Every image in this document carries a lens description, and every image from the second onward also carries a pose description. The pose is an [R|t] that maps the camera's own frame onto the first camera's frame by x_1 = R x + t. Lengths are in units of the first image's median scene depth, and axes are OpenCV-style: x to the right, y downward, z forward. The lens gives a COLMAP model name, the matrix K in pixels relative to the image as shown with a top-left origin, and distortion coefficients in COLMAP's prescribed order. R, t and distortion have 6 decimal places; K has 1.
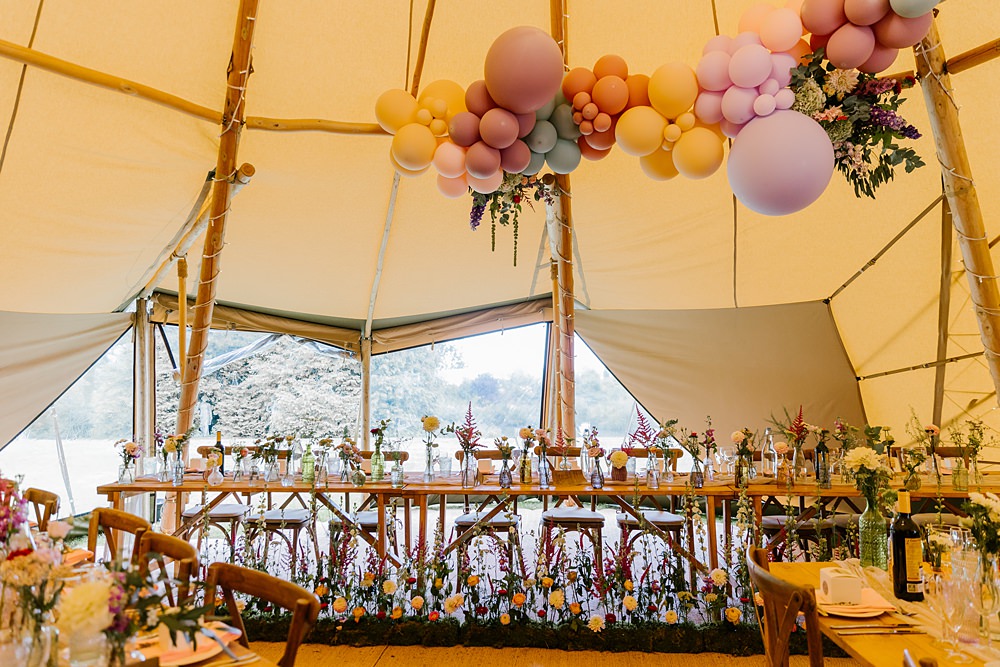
lens RADIAL K [[698.9, 0, 500.0], [0, 698.9, 333.5], [0, 0, 1]] dist [-0.001265, -0.001527]
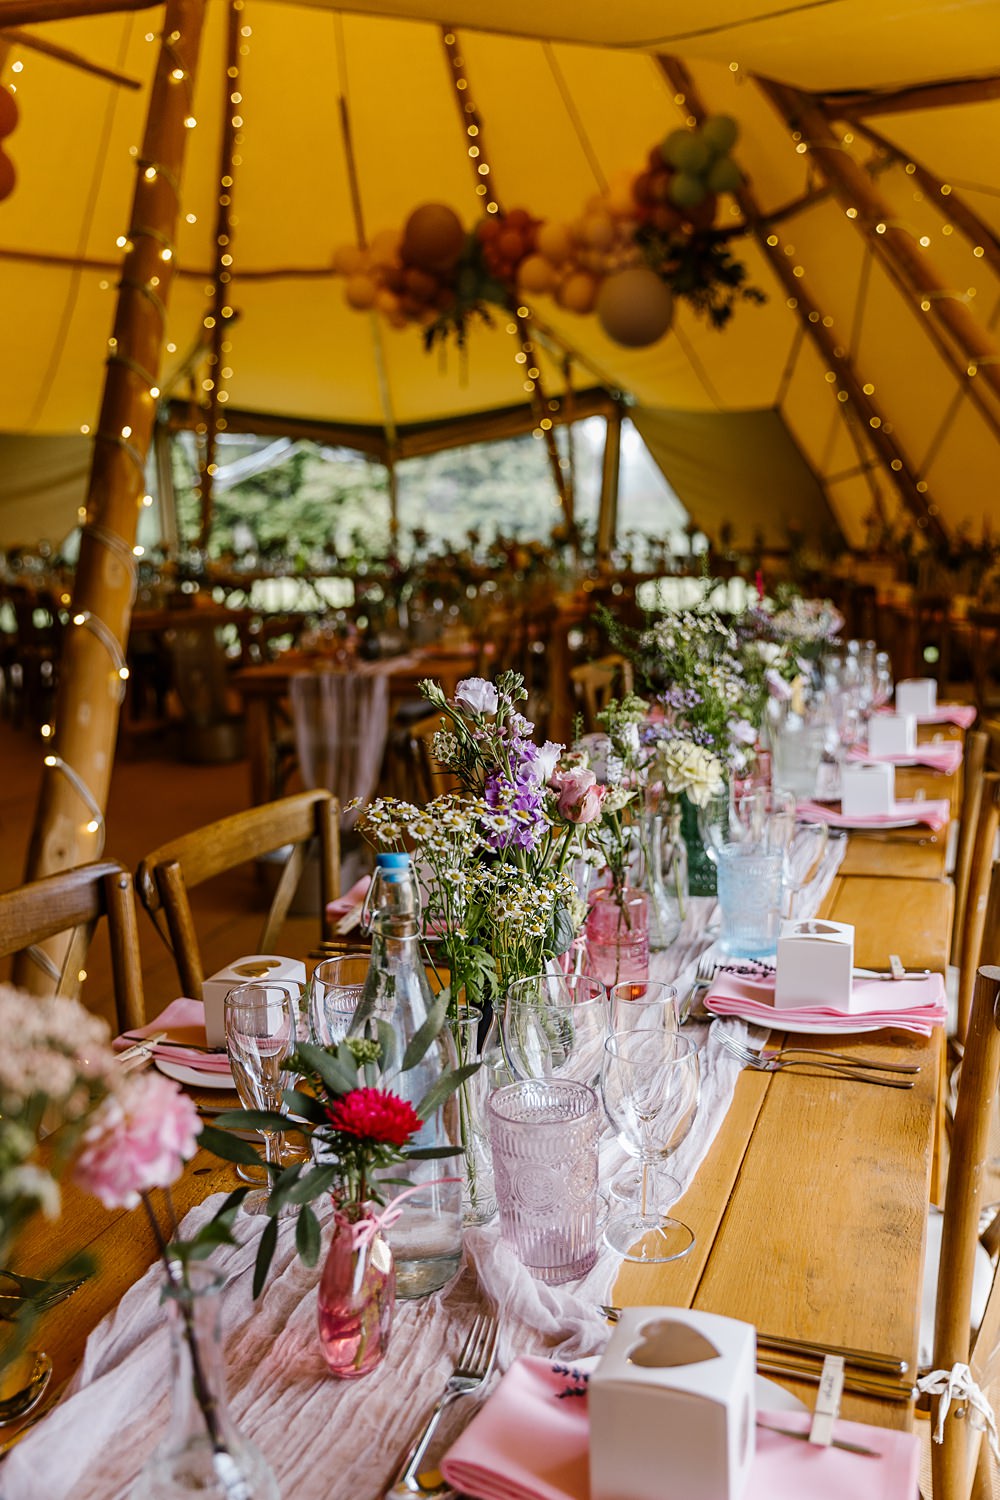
lens RADIAL K [[1430.4, 0, 500.0], [0, 1430.4, 750.0], [0, 0, 1]] dist [0.015176, 0.007135]
pose [[0.973622, 0.031564, -0.225975, 0.396729], [0.024096, 0.970623, 0.239394, -0.050239], [0.226893, -0.238525, 0.944259, -0.840953]]
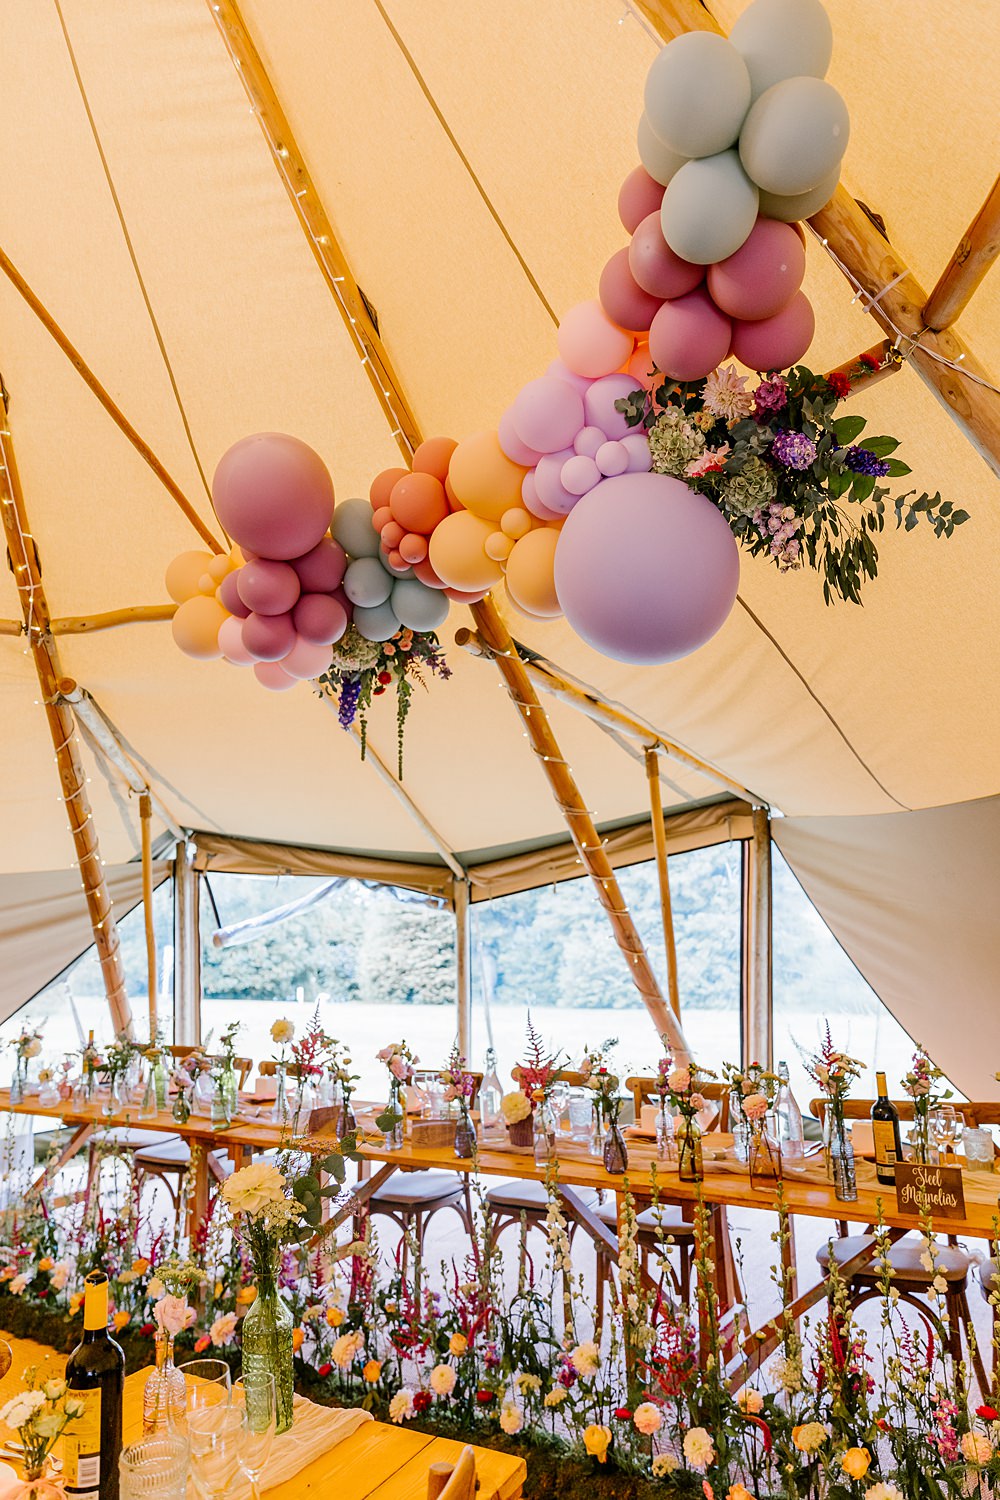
lens RADIAL K [[1048.3, 0, 497.7], [0, 1048.3, 793.2], [0, 0, 1]] dist [-0.001265, -0.001527]
pose [[0.884679, -0.072194, -0.460577, 0.343406], [0.051038, 0.996997, -0.058241, -0.016510], [0.463399, 0.028017, 0.885707, 0.123956]]
